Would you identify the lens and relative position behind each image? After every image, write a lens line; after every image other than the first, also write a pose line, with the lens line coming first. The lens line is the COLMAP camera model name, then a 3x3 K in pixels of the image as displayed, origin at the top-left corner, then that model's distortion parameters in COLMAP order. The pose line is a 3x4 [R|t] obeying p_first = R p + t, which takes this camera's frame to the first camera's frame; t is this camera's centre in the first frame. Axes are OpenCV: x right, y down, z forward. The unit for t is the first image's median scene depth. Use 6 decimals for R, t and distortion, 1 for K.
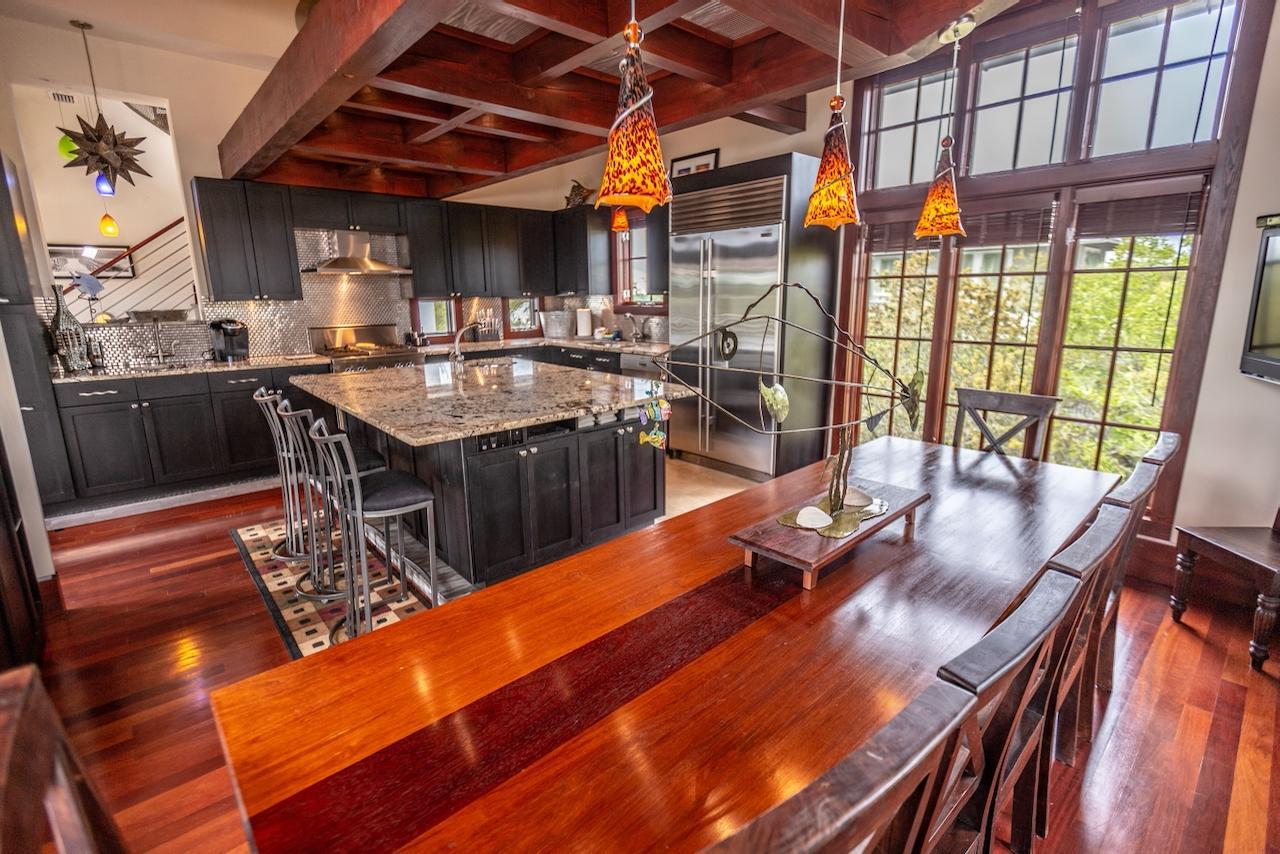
lens RADIAL K [[577.7, 0, 644.0], [0, 577.7, 417.0], [0, 0, 1]] dist [0.003321, -0.001234]
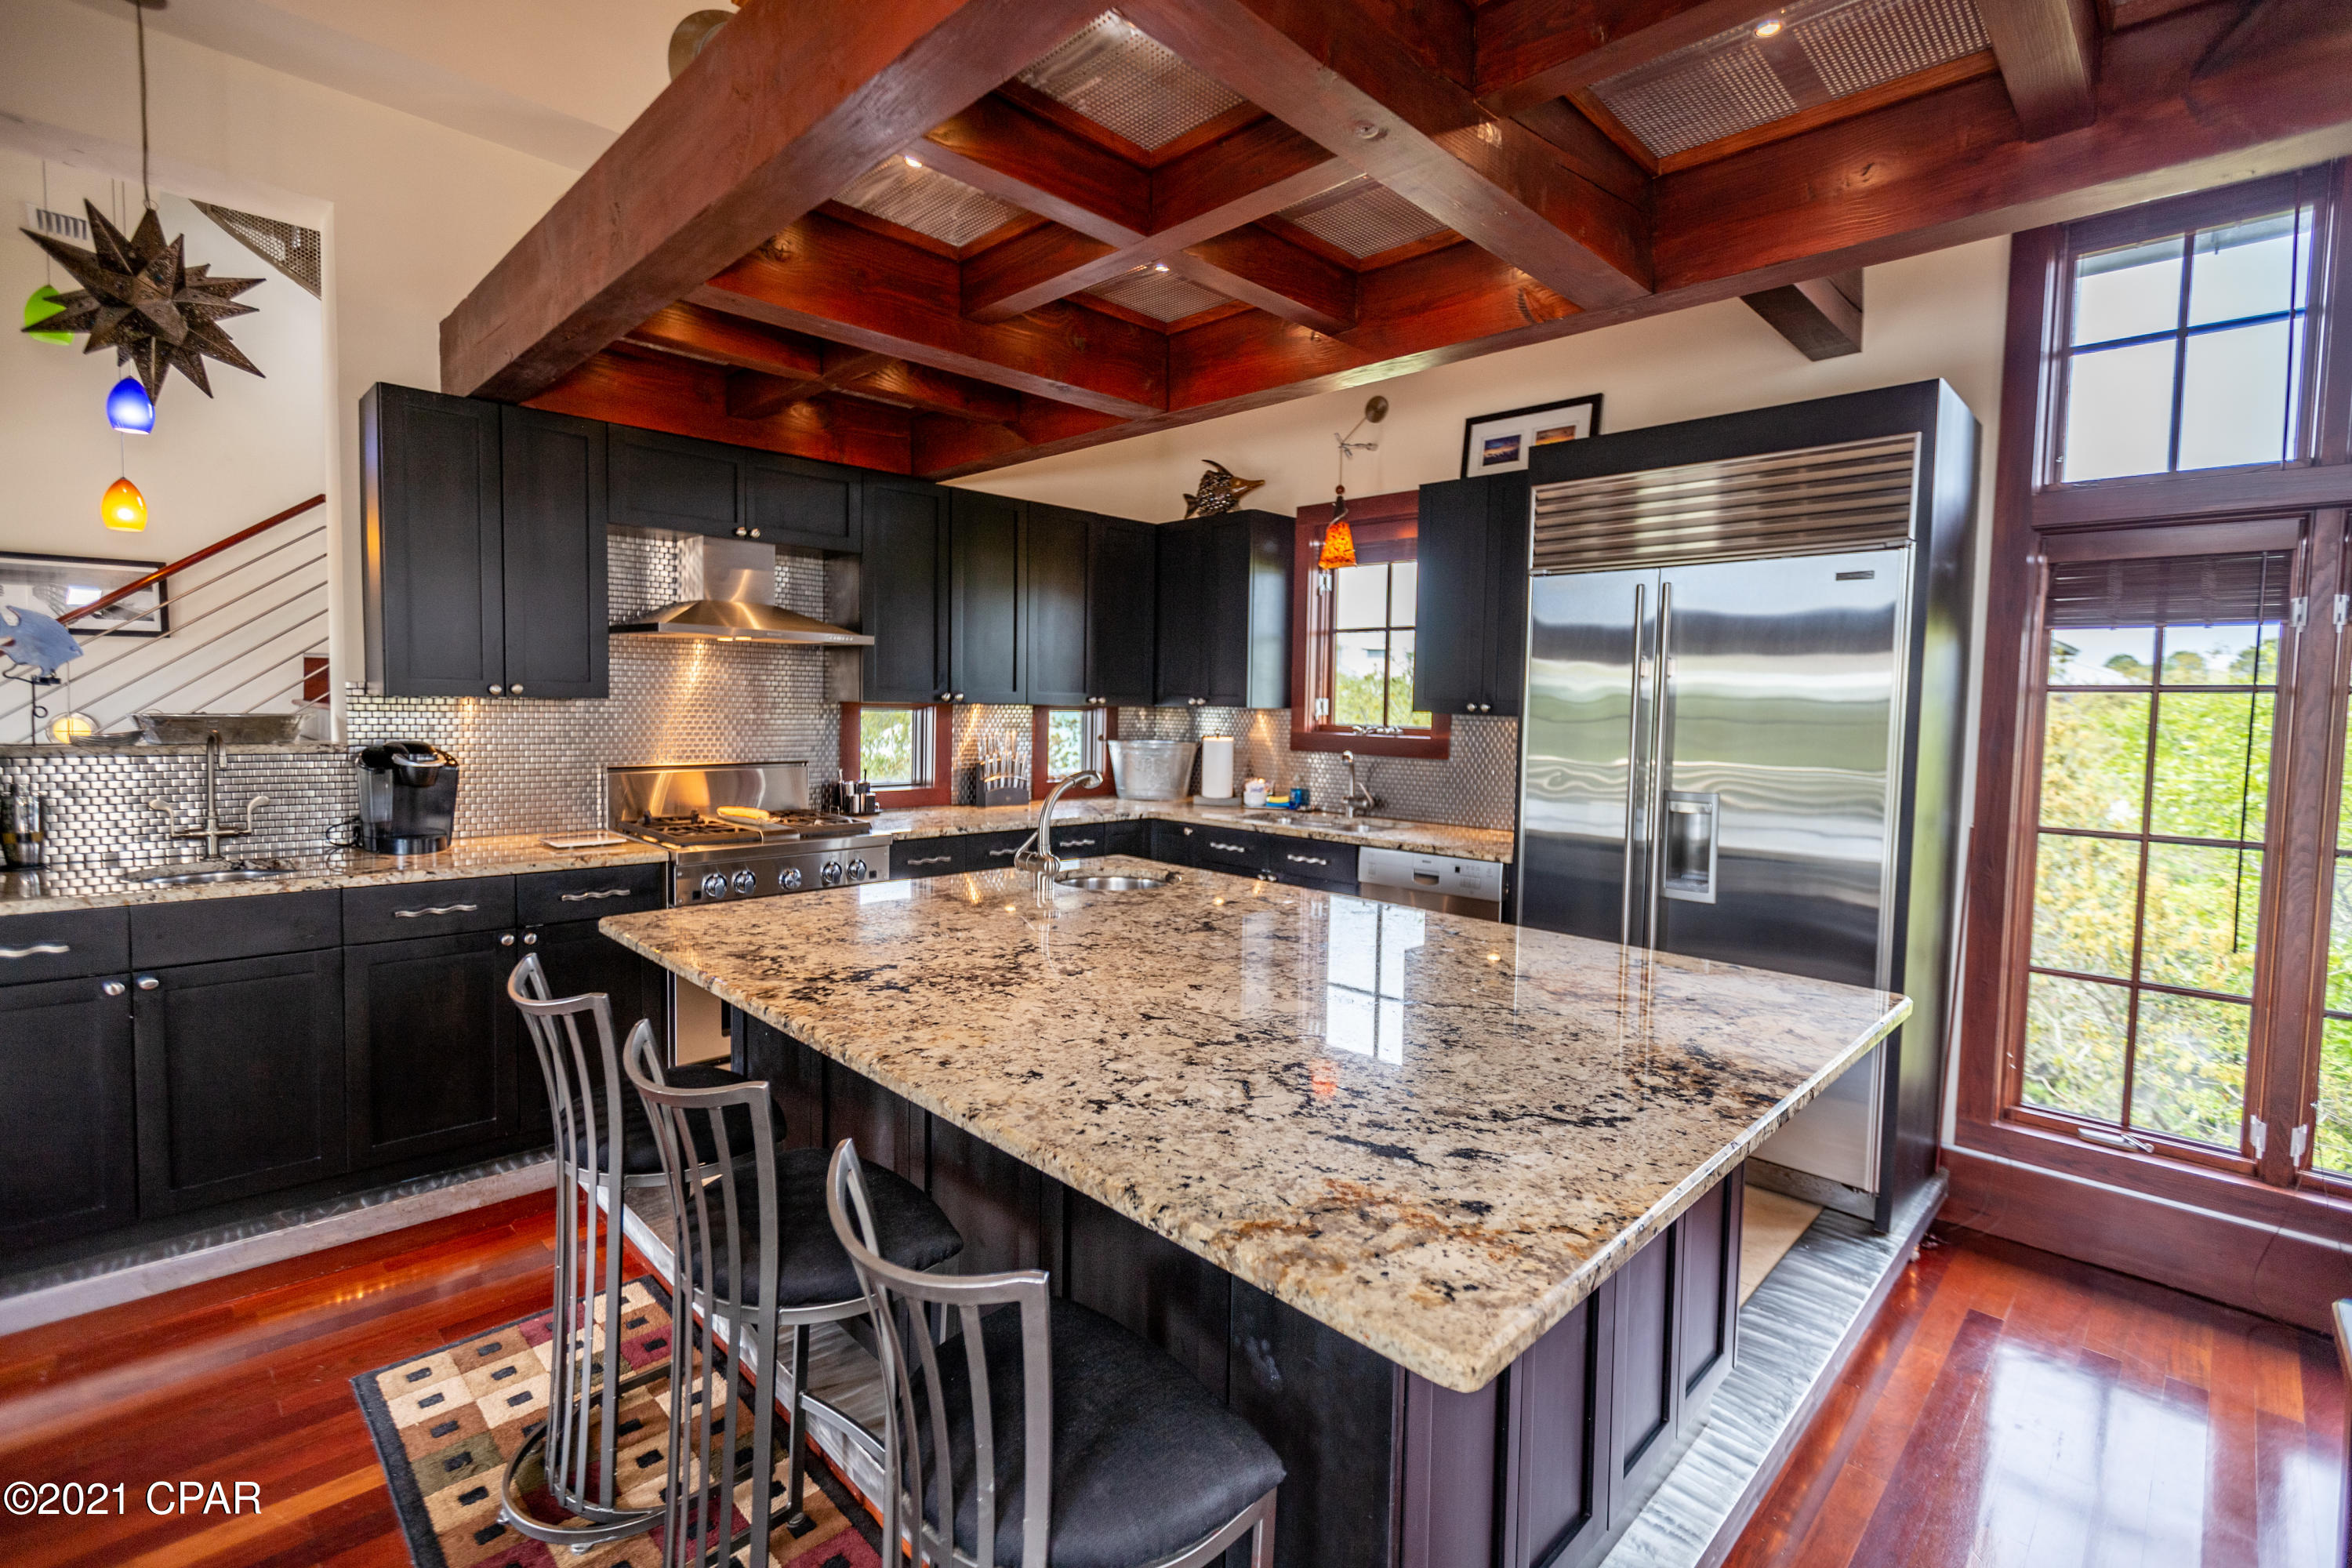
lens RADIAL K [[1061.5, 0, 1176.8], [0, 1061.5, 762.3], [0, 0, 1]] dist [0.003321, -0.001234]
pose [[0.997930, 0.026516, 0.058584, -0.246664], [-0.017164, 0.987809, -0.154723, -0.054704], [-0.061972, 0.153398, 0.986219, 0.269210]]
